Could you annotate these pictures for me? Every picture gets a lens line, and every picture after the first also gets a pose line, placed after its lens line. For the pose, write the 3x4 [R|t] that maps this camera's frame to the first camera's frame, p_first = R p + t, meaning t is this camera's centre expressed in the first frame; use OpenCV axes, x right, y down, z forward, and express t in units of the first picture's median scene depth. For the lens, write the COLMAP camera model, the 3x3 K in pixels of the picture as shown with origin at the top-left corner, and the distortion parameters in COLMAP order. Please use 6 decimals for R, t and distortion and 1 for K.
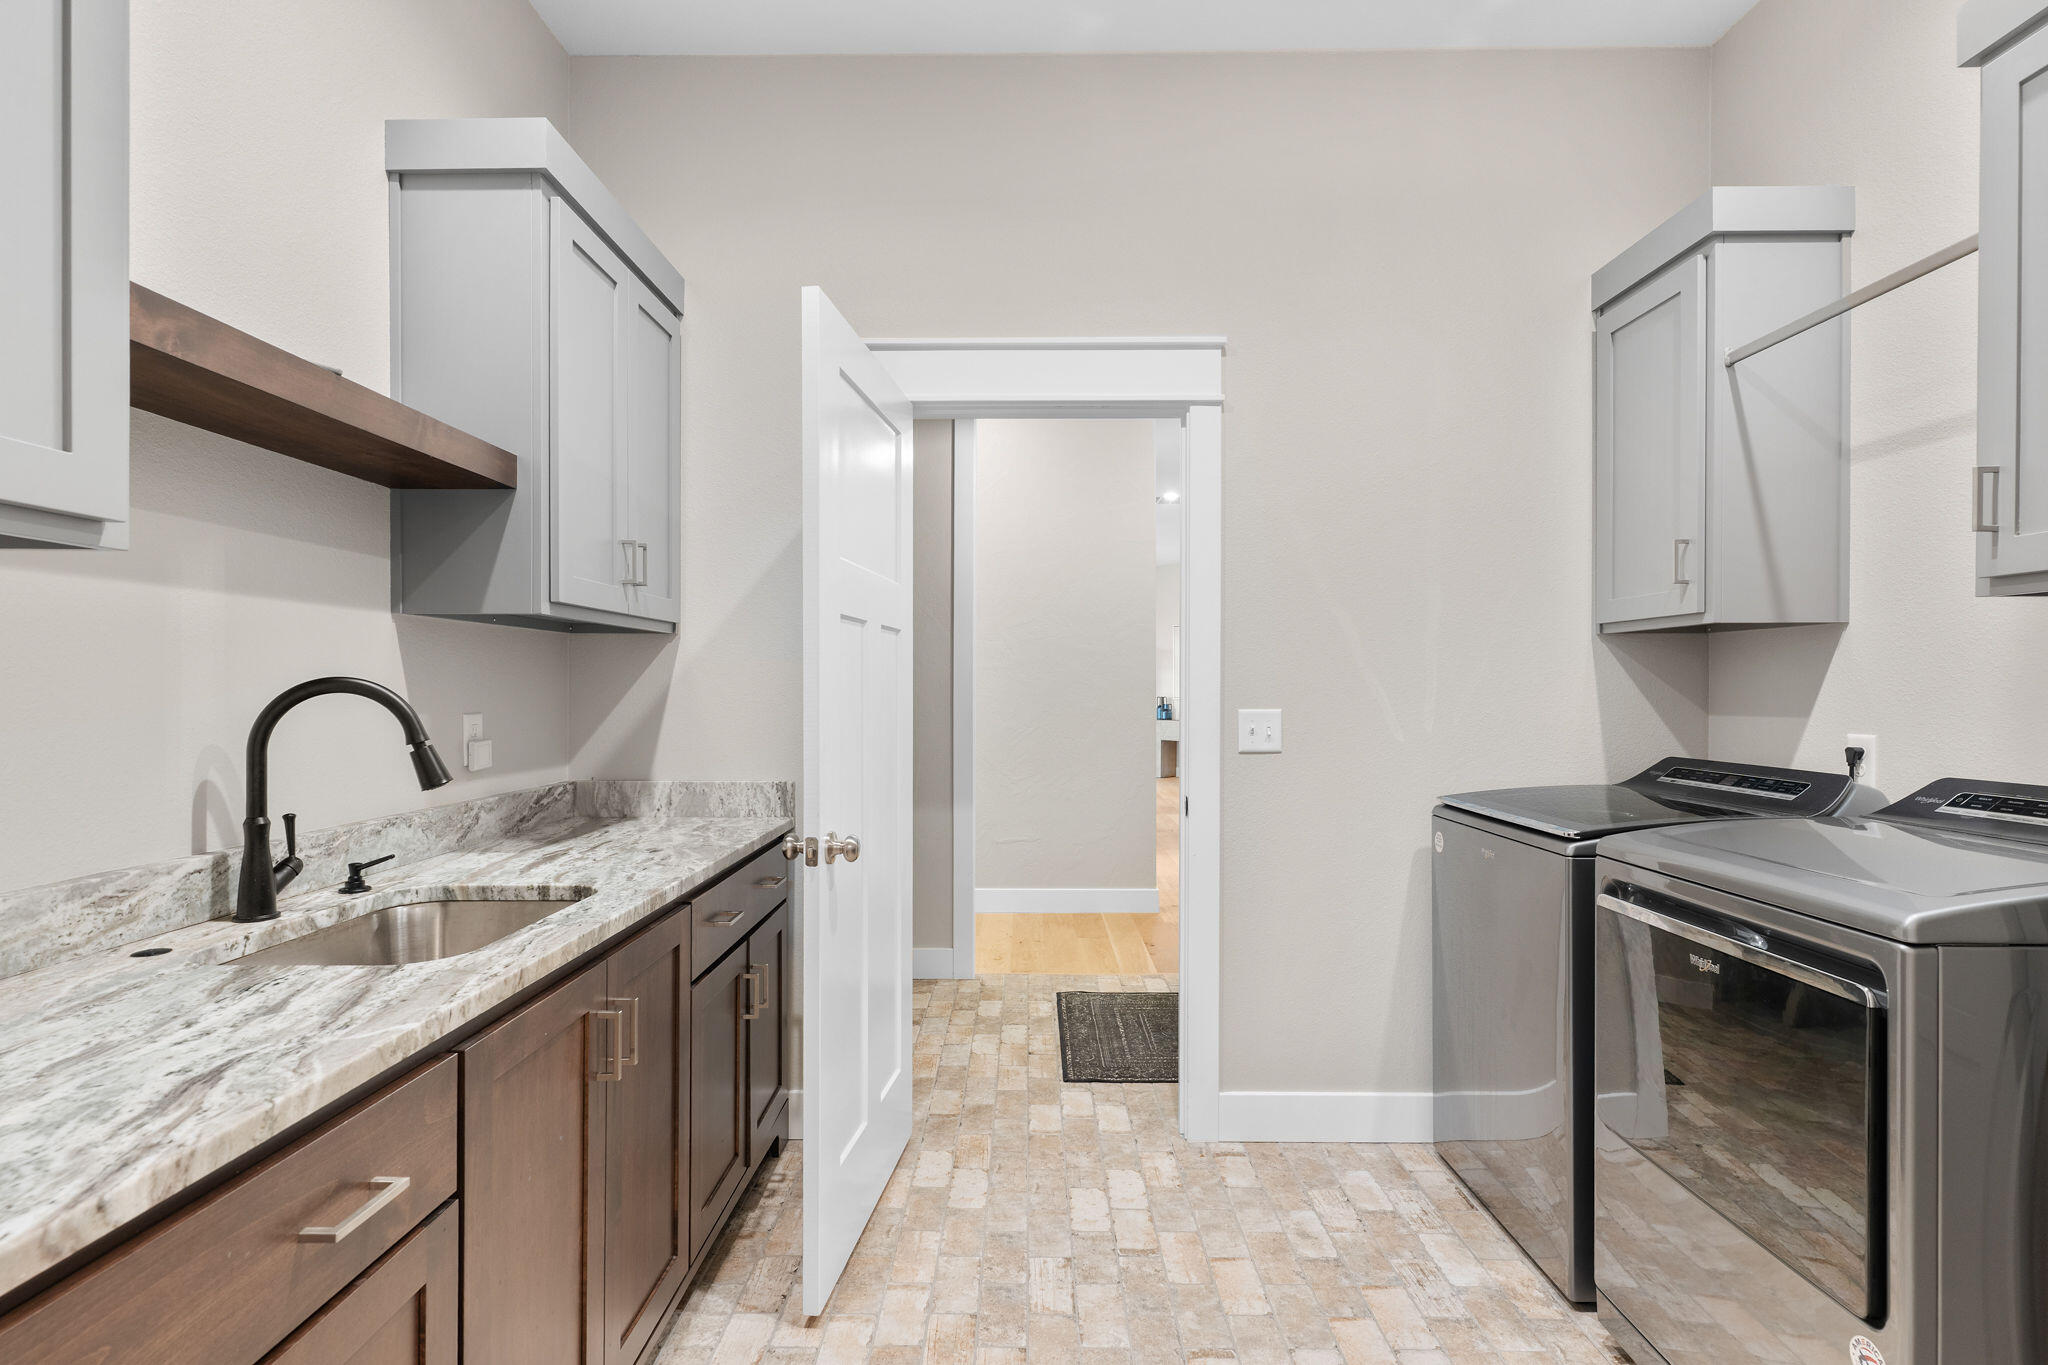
lens RADIAL K [[976.0, 0, 1031.0], [0, 976.0, 686.1], [0, 0, 1]] dist [0.004168, -0.000158]
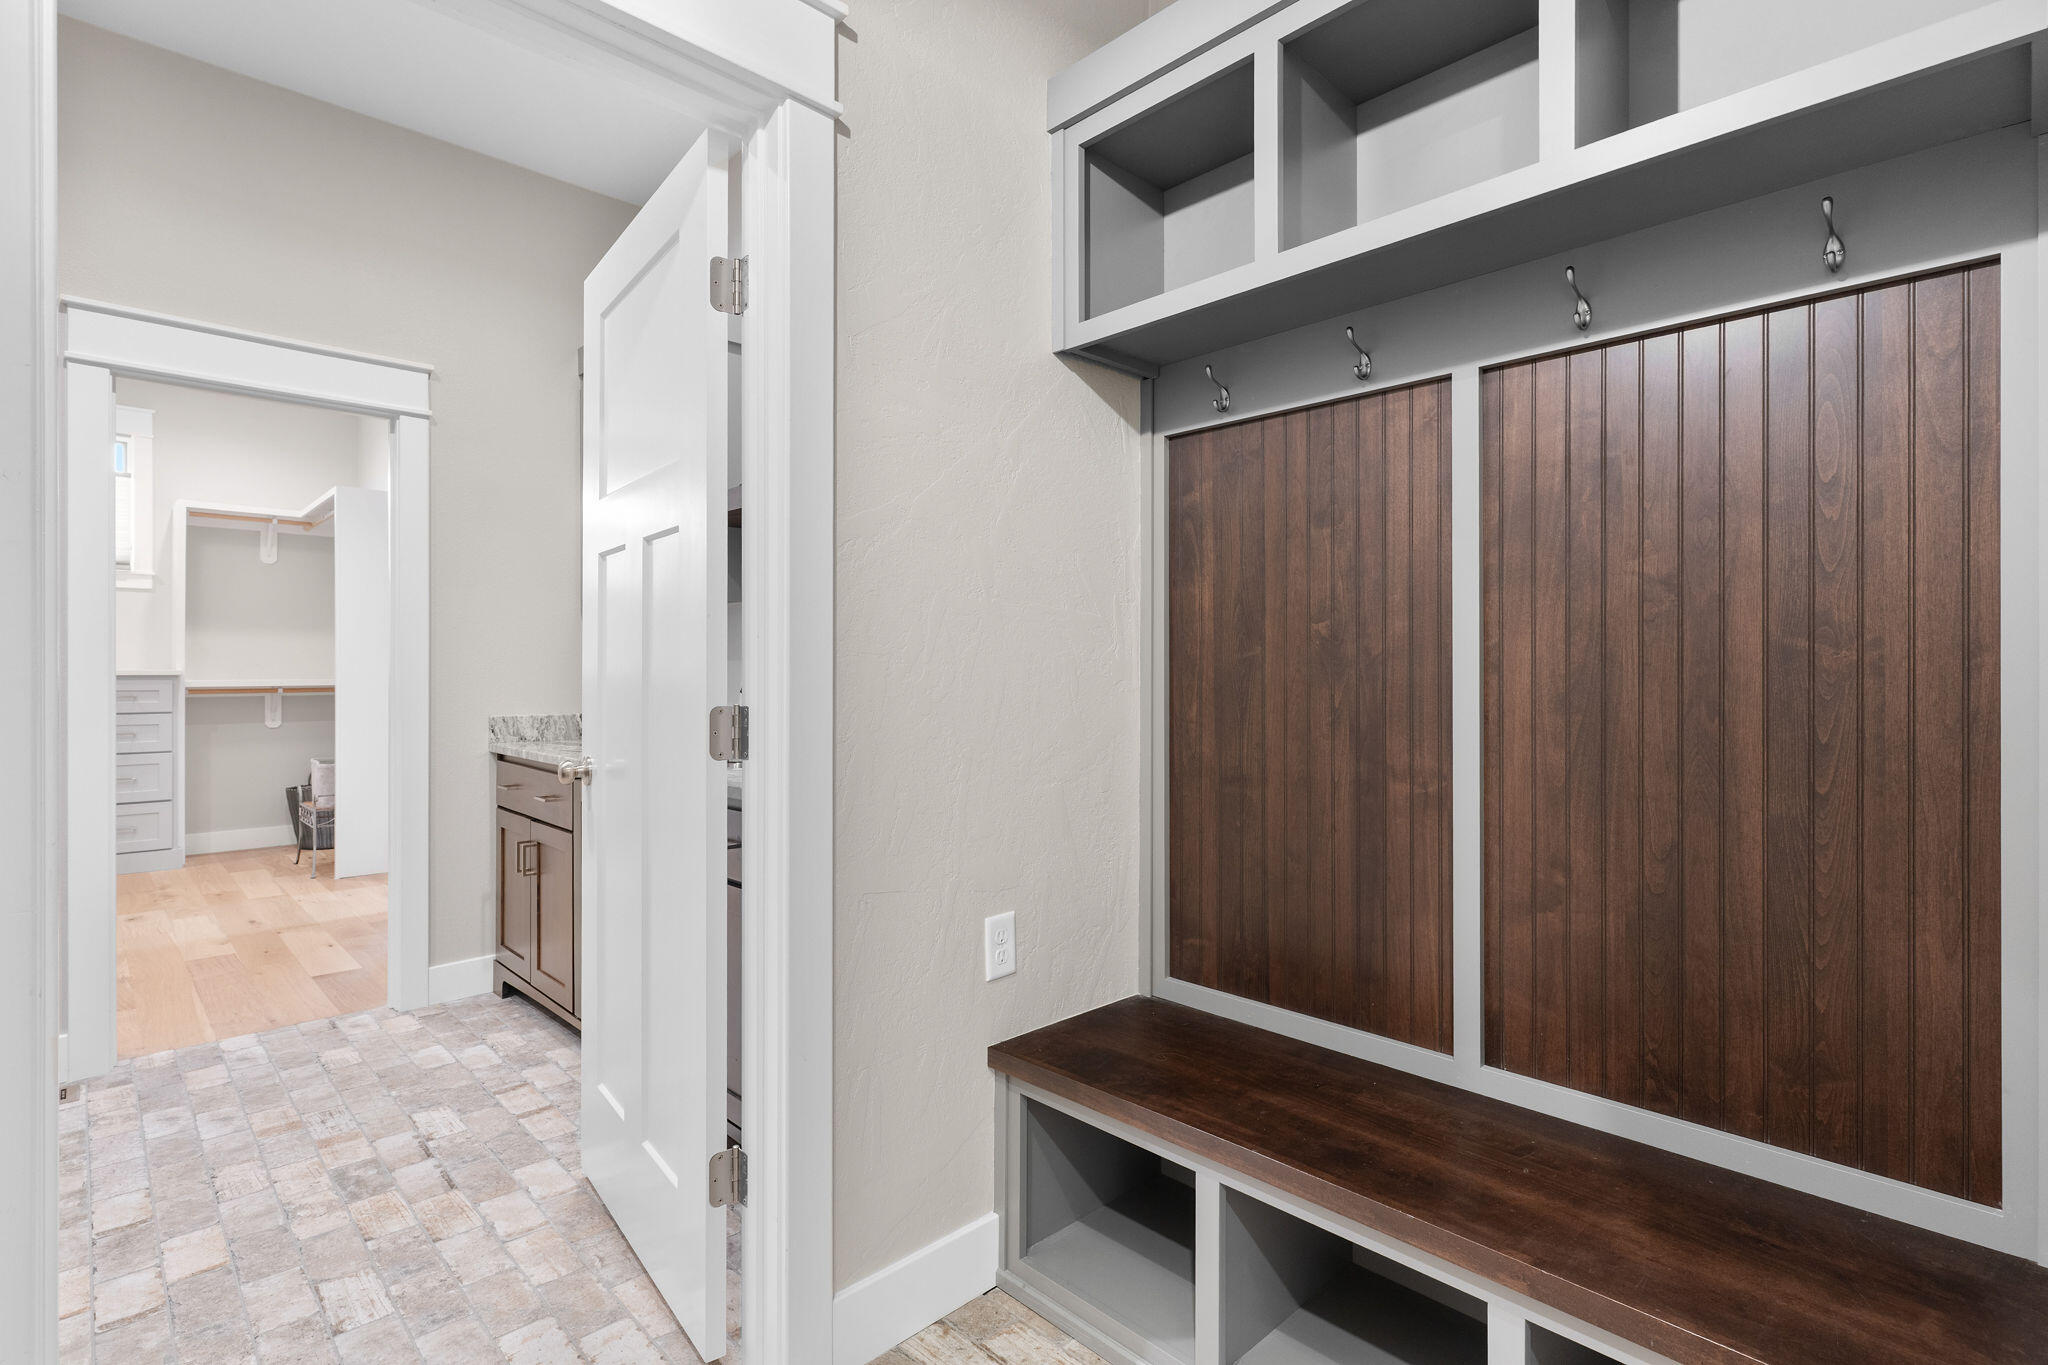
lens RADIAL K [[976.0, 0, 1024.4], [0, 976.0, 672.0], [0, 0, 1]] dist [0.004168, -0.000158]
pose [[-0.720602, 0.000692, -0.693349, 0.165111], [0.002750, 0.999994, -0.001860, 0.045681], [0.693344, -0.003247, -0.720600, 1.727205]]
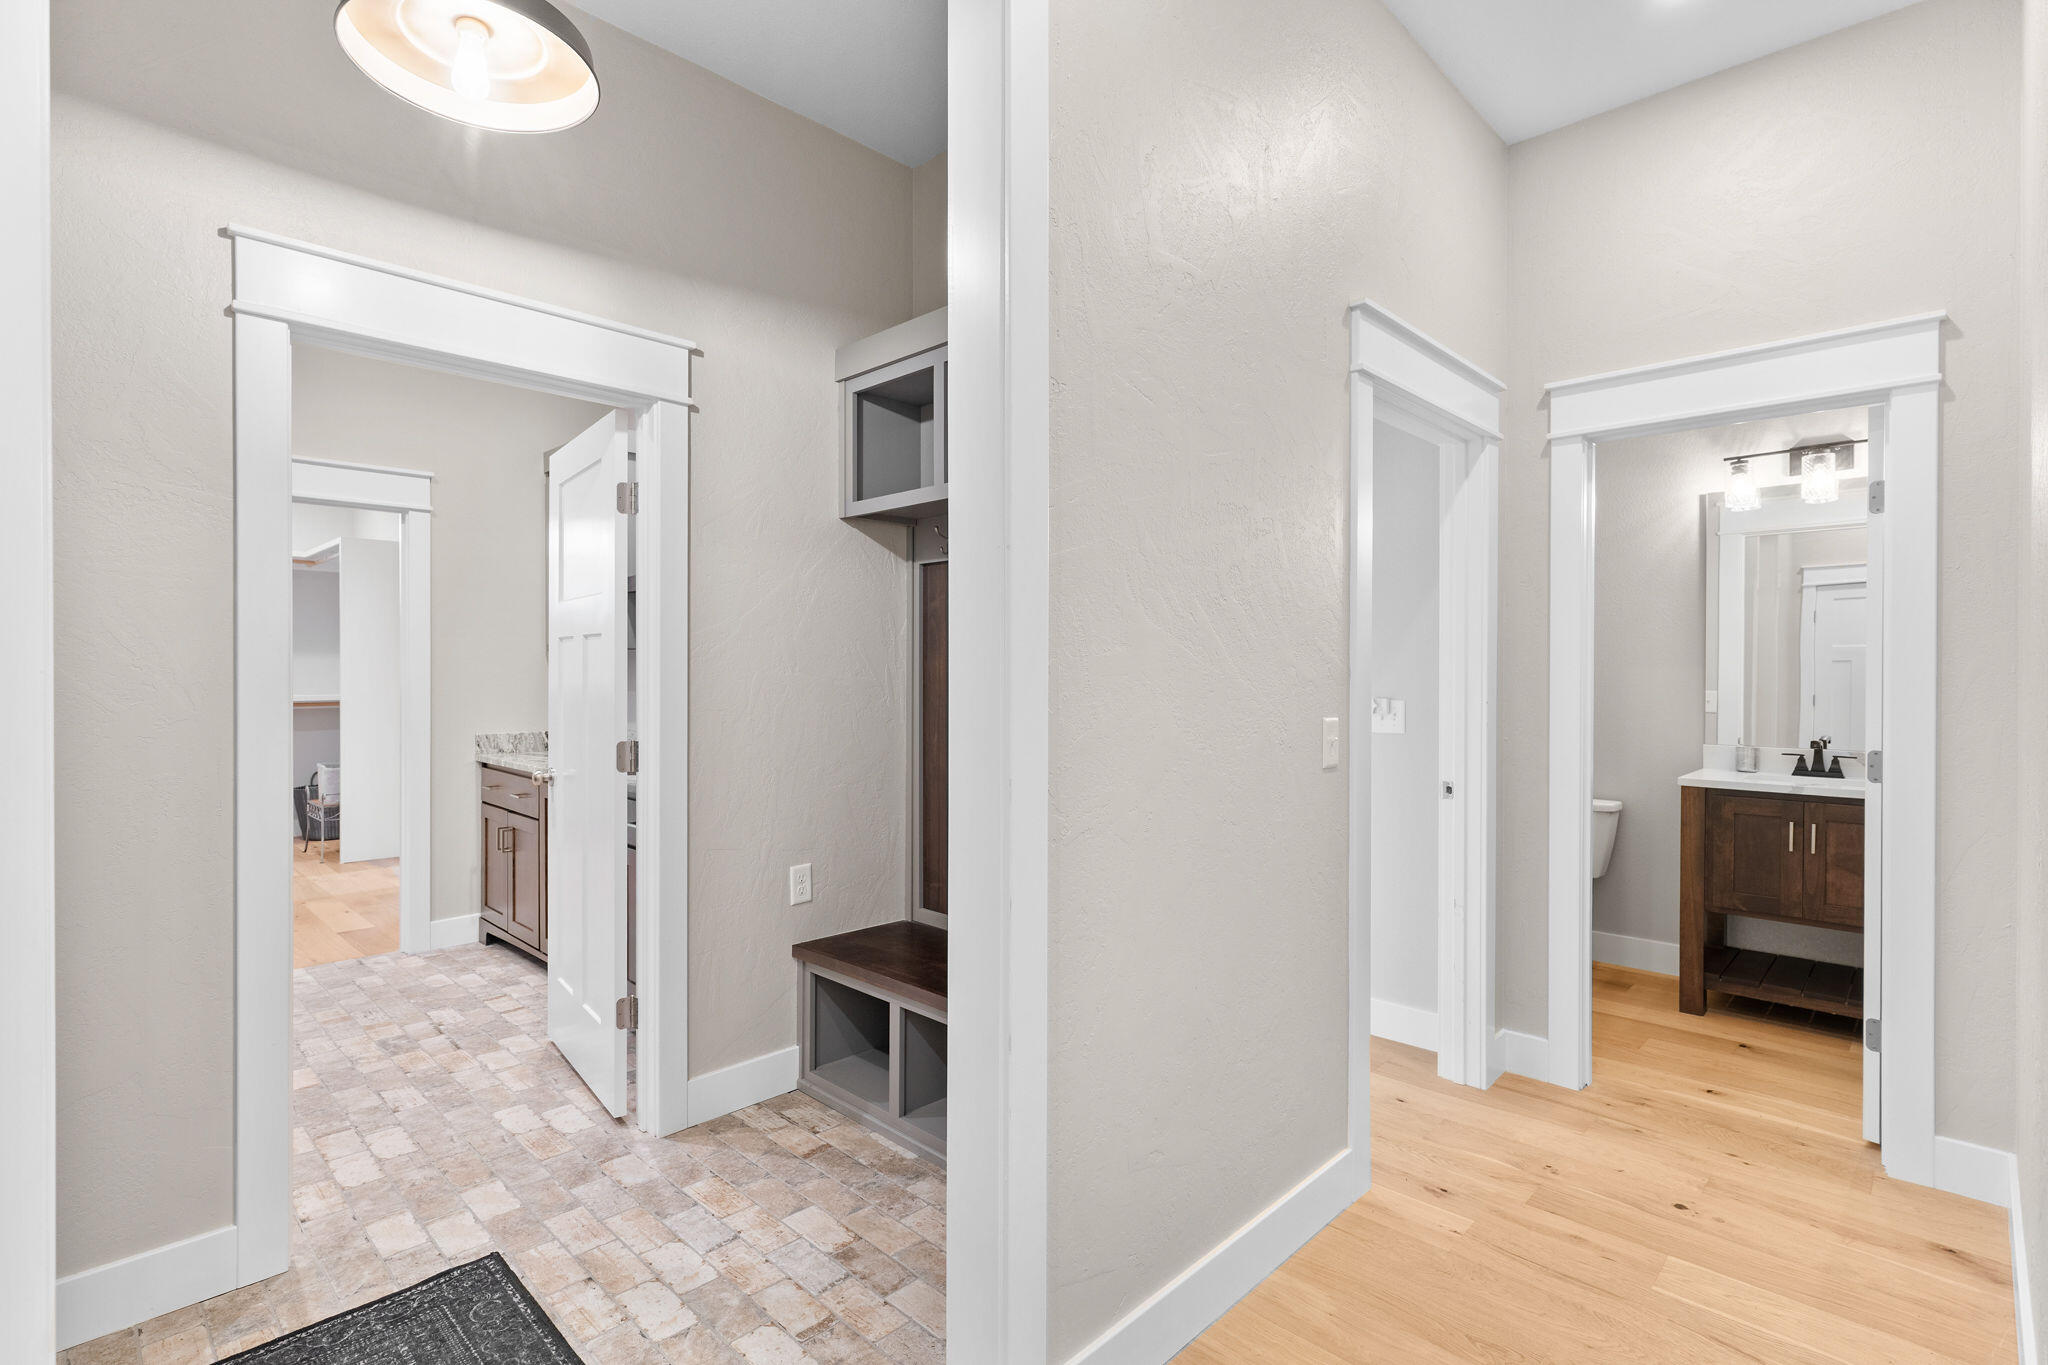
lens RADIAL K [[976.0, 0, 1028.0], [0, 976.0, 678.2], [0, 0, 1]] dist [0.004168, -0.000158]
pose [[-0.701608, 0.002897, -0.712558, 0.337841], [-0.000215, 0.999991, 0.004277, -0.011783], [0.712563, 0.003154, -0.701601, 2.248713]]
